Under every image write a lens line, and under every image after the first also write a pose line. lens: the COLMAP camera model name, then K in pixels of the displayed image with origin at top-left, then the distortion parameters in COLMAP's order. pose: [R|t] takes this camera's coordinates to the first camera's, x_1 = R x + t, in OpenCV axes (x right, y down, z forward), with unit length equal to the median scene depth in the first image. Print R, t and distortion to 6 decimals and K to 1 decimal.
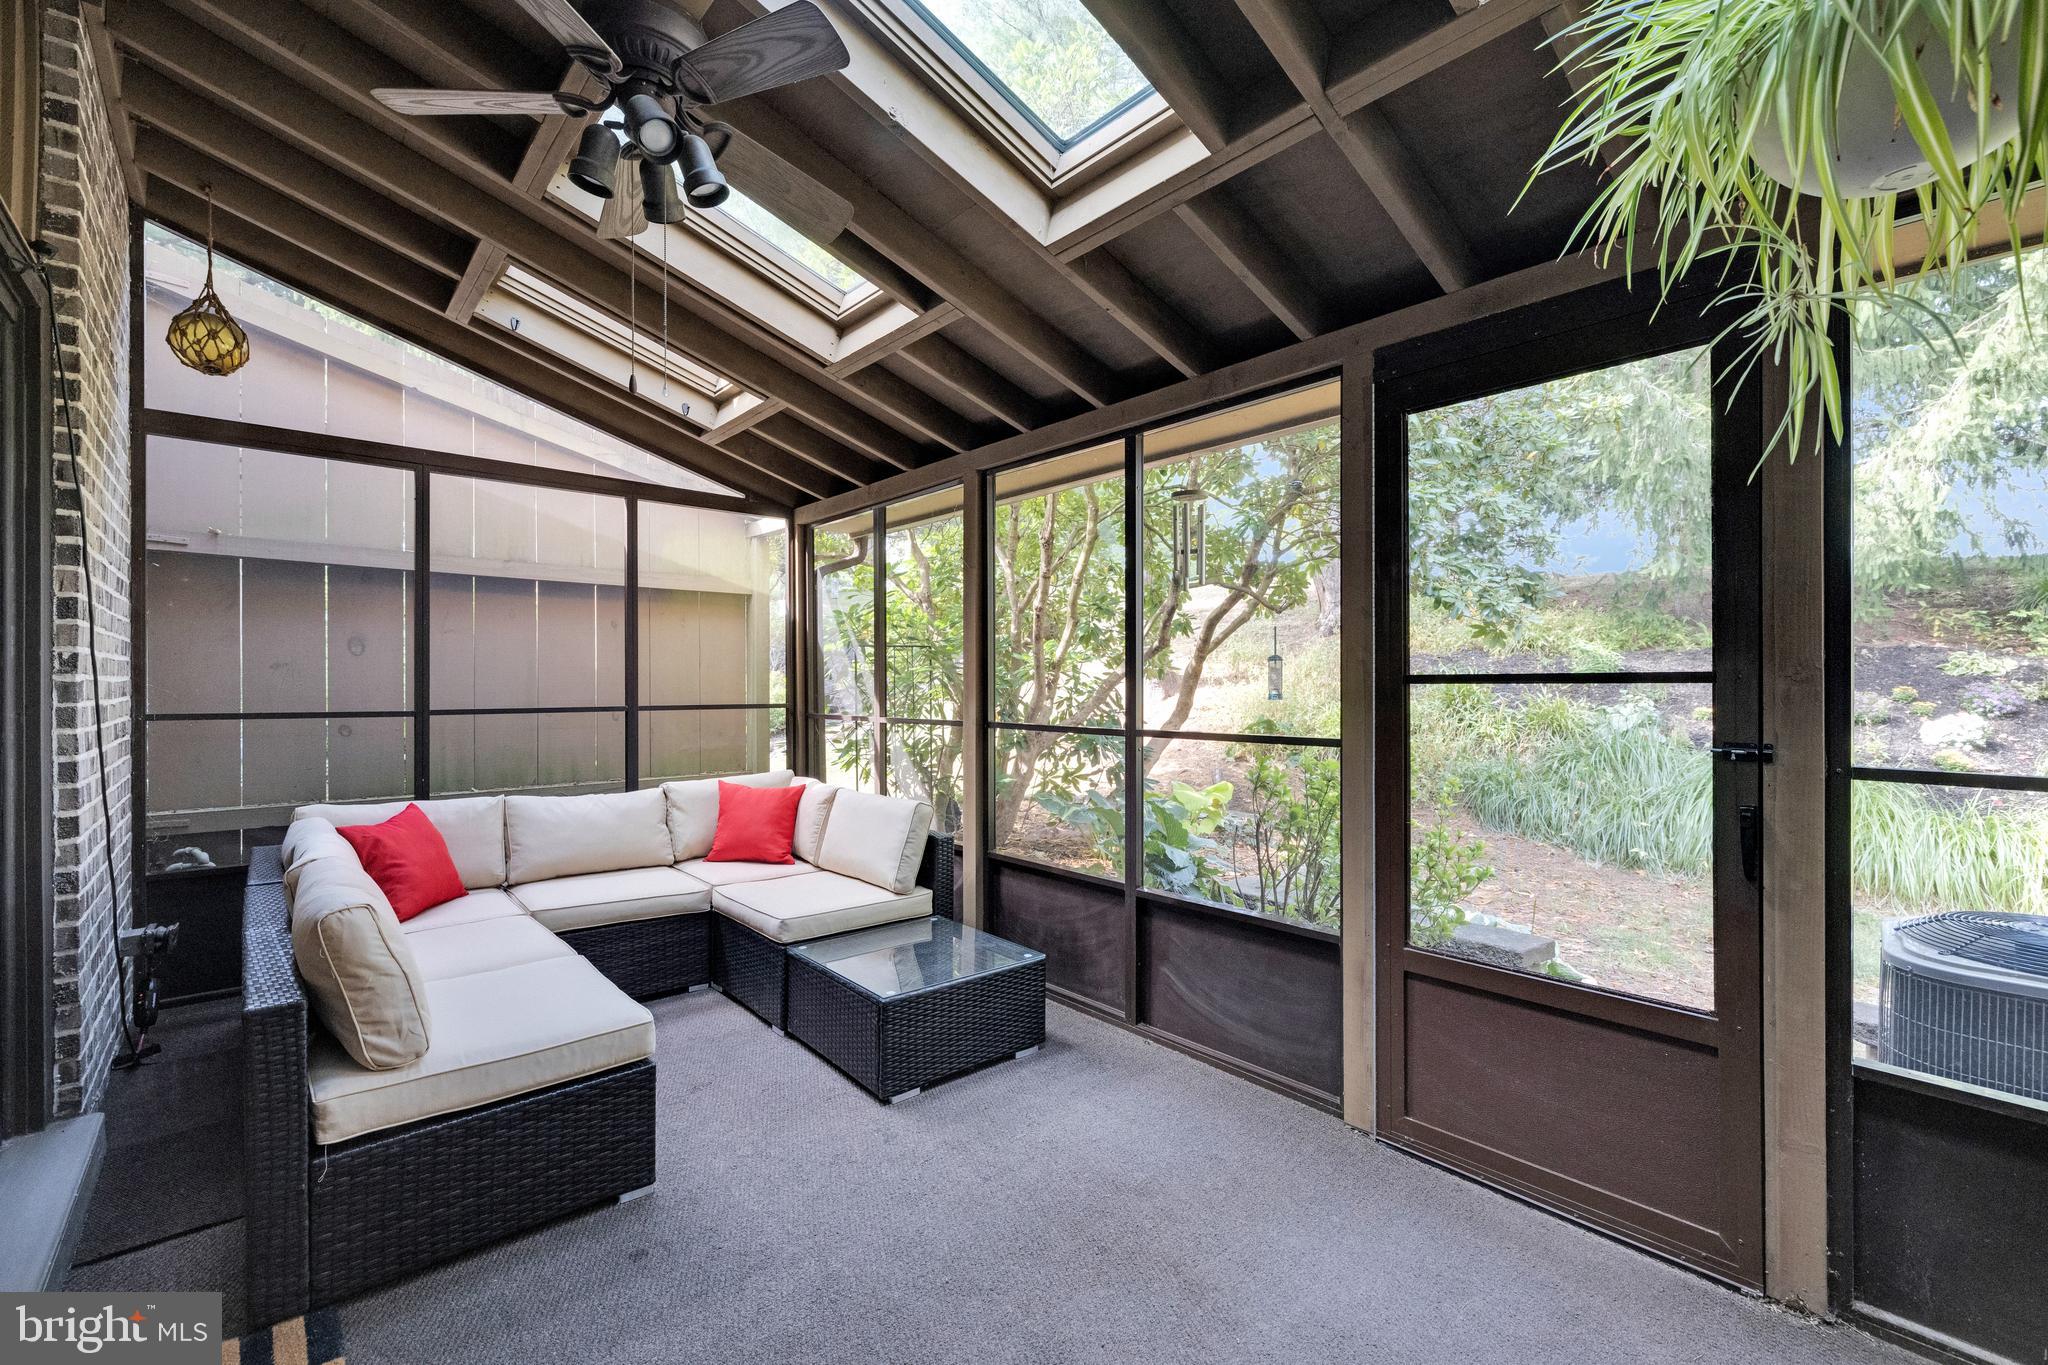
lens RADIAL K [[851.3, 0, 1024.0], [0, 851.3, 682.5], [0, 0, 1]] dist [0.001986, 0.000630]
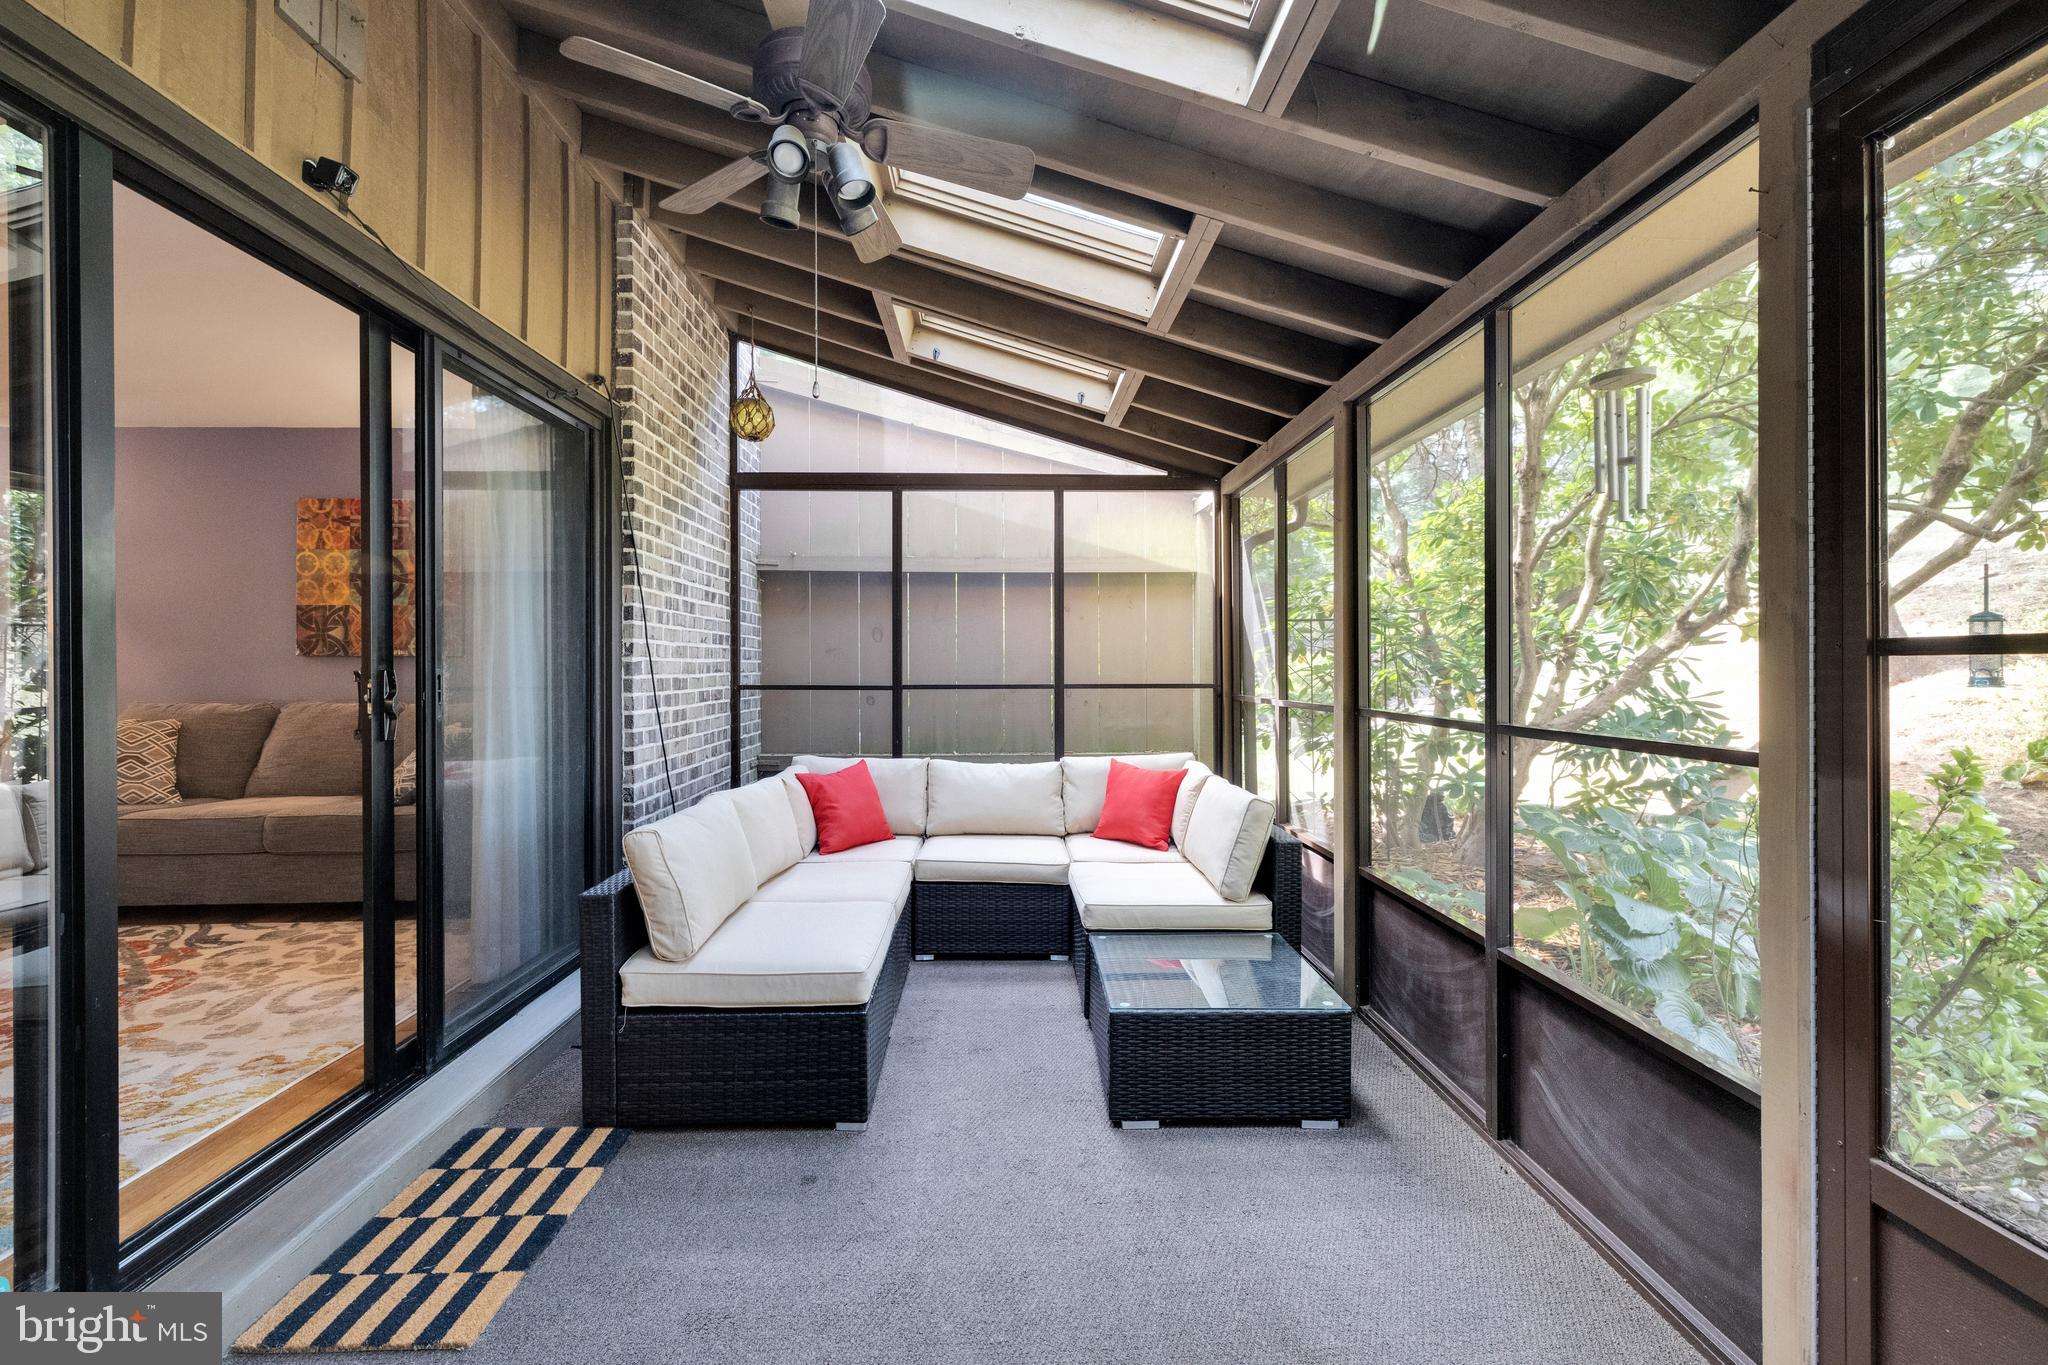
lens RADIAL K [[861.7, 0, 1026.3], [0, 861.7, 668.1], [0, 0, 1]] dist [0.001094, 0.000510]
pose [[0.772250, 0.000435, -0.635319, 0.264534], [0.002793, 0.999988, 0.004080, 0.003905], [0.635313, -0.004925, 0.772239, 0.180790]]
